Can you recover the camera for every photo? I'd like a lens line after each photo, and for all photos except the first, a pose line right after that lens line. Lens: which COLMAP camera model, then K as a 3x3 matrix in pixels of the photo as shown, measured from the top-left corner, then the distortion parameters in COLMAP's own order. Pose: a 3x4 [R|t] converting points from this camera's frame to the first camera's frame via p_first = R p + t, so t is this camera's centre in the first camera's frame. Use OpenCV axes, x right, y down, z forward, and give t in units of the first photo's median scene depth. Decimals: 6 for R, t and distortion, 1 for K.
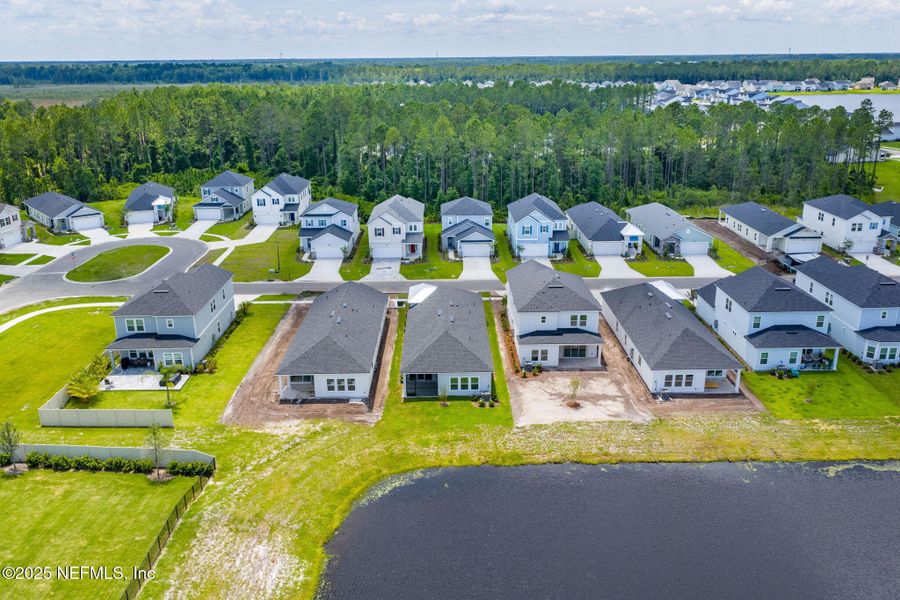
lens RADIAL K [[777.7, 0, 450.3], [0, 777.7, 299.4], [0, 0, 1]] dist [0.009298, -0.017042]
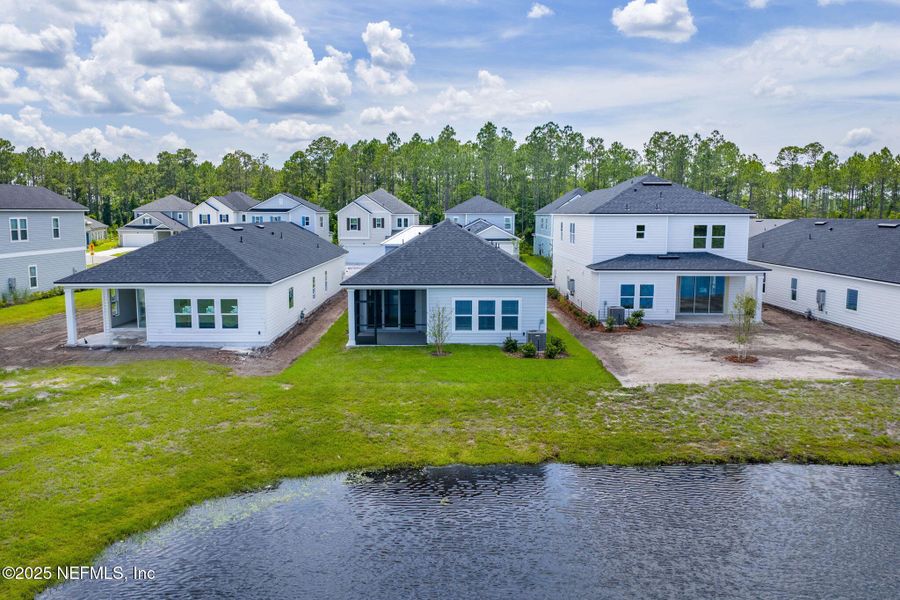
lens RADIAL K [[777.7, 0, 450.9], [0, 777.7, 299.4], [0, 0, 1]] dist [0.009298, -0.017042]
pose [[0.999911, 0.012288, -0.005164, 0.000084], [-0.013034, 0.982474, -0.185943, 0.180735], [0.002789, 0.185994, 0.982547, 0.562354]]
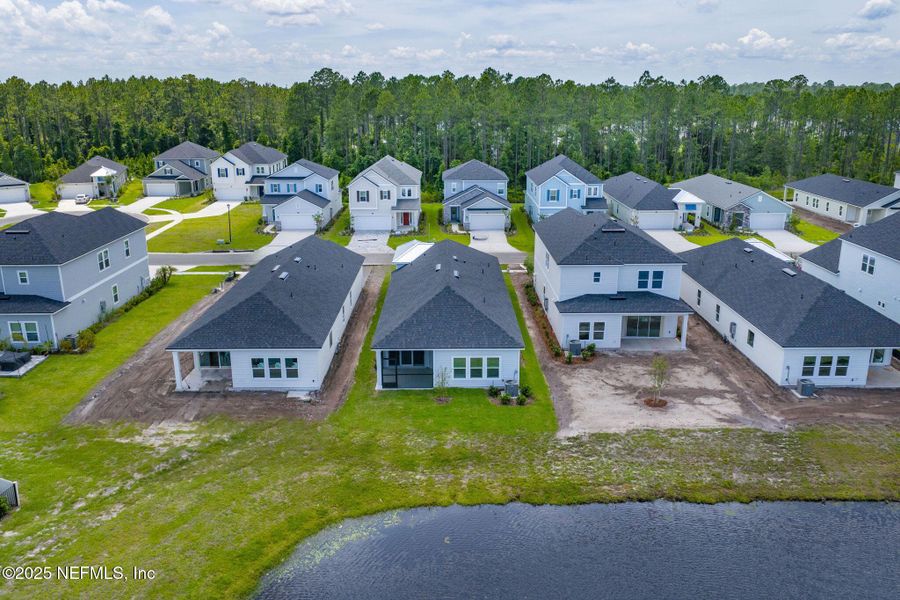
lens RADIAL K [[777.7, 0, 450.9], [0, 777.7, 305.4], [0, 0, 1]] dist [0.009298, -0.017042]
pose [[0.999963, 0.008412, -0.001939, -0.001078], [-0.008469, 0.999465, -0.031587, 0.078325], [0.001673, 0.031602, 0.999499, 0.383579]]
